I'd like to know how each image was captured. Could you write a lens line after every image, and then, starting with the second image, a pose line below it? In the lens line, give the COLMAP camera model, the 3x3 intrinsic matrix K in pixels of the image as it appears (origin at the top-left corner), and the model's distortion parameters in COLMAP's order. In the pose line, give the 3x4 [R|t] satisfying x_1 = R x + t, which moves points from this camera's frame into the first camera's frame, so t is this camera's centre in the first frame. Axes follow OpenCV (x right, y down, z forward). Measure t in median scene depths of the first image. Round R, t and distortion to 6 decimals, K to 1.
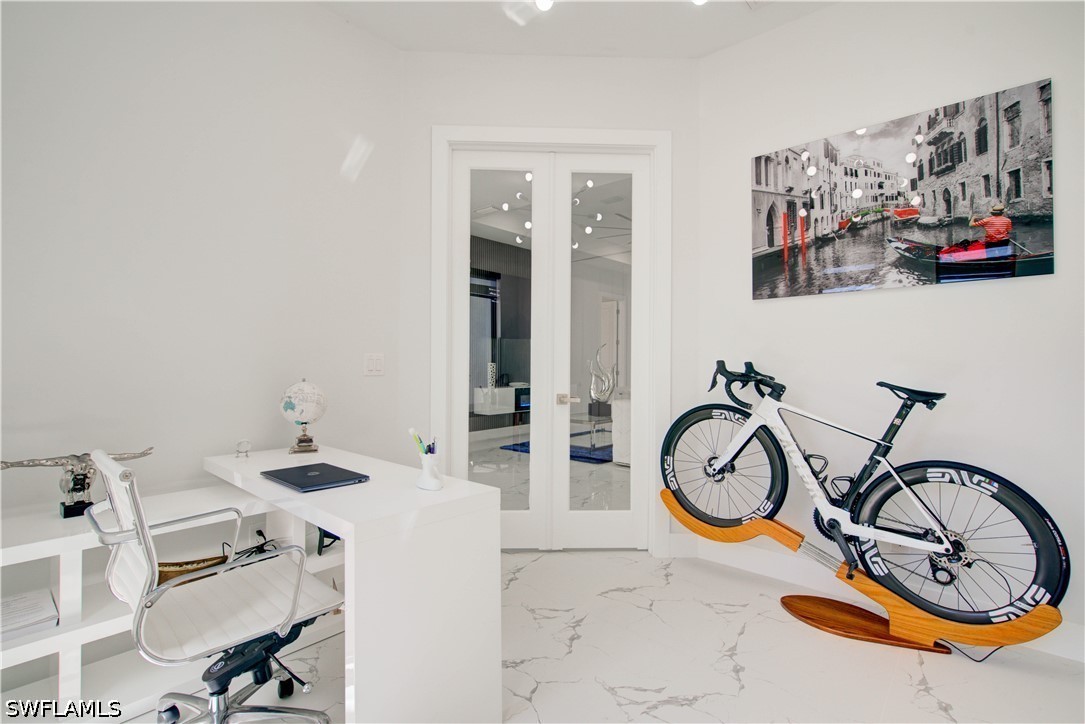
lens RADIAL K [[506.2, 0, 541.3], [0, 506.2, 359.3], [0, 0, 1]] dist [0.002031, -0.001516]
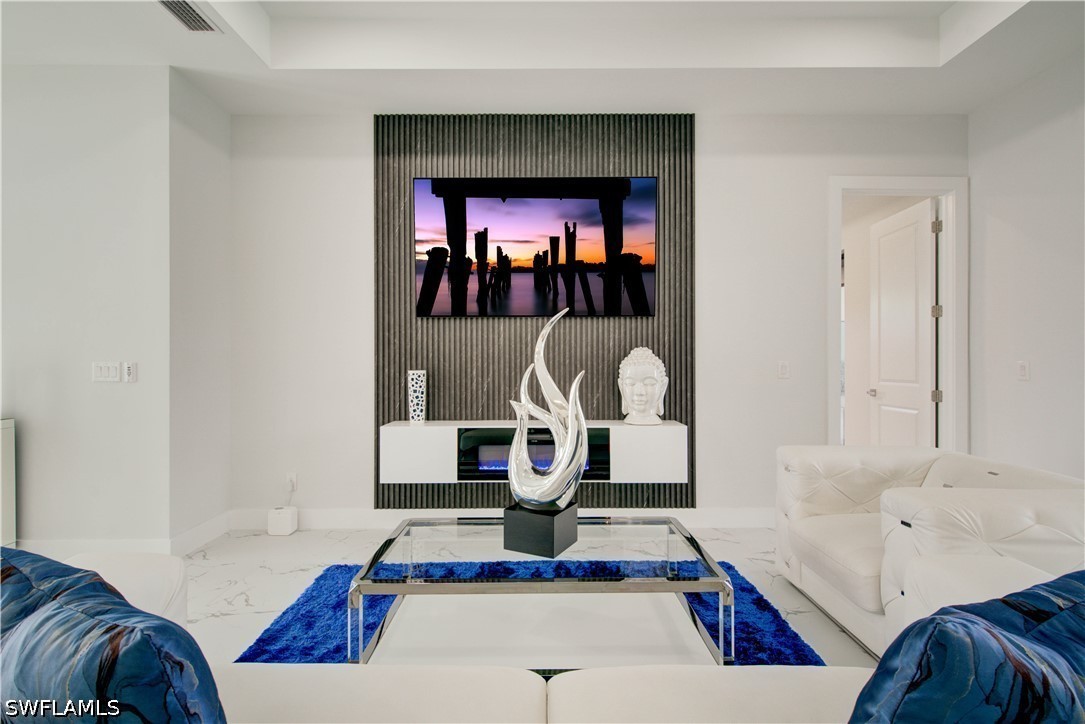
lens RADIAL K [[506.2, 0, 541.1], [0, 506.2, 359.9], [0, 0, 1]] dist [0.002031, -0.001516]
pose [[0.675312, -0.003506, -0.737524, 0.314019], [0.004932, 0.999988, -0.000237, -0.000011], [0.737516, -0.003477, 0.675321, 0.753703]]
